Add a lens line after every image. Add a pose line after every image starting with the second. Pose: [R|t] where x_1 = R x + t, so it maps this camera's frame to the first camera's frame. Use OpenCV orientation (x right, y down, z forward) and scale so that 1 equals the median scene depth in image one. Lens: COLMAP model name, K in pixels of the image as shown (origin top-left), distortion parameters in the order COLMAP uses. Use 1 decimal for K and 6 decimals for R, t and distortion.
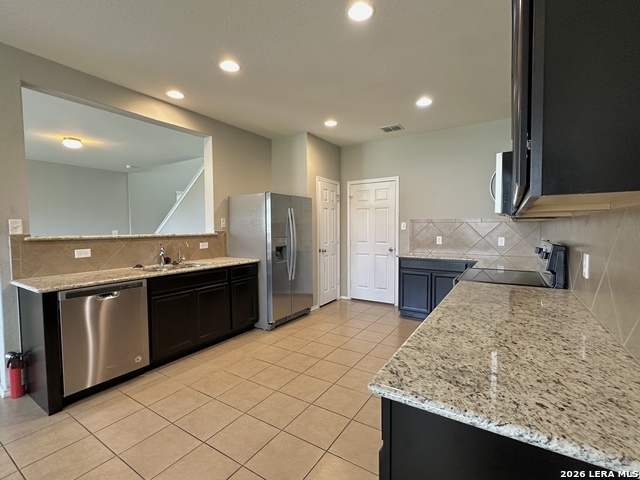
lens RADIAL K [[296.1, 0, 320.8], [0, 296.1, 239.5], [0, 0, 1]] dist [-0.008614, -0.001280]
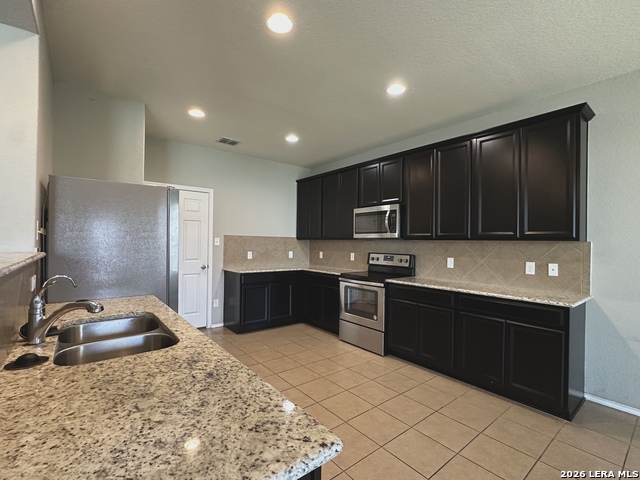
lens RADIAL K [[296.1, 0, 317.9], [0, 296.1, 240.7], [0, 0, 1]] dist [-0.008614, -0.001280]
pose [[0.319732, 0.014381, 0.947399, -0.567257], [0.021607, 0.999514, -0.022464, -0.021603], [-0.947262, 0.027653, 0.319266, 0.409785]]
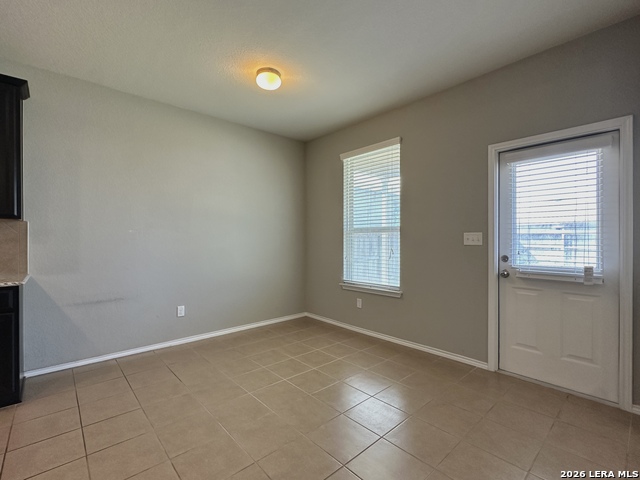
lens RADIAL K [[296.1, 0, 318.4], [0, 296.1, 241.5], [0, 0, 1]] dist [-0.008614, -0.001280]
pose [[-0.965869, 0.003910, 0.259003, -0.560602], [0.016568, 0.998771, 0.046709, 0.001164], [-0.258502, 0.049406, -0.964746, 0.500591]]
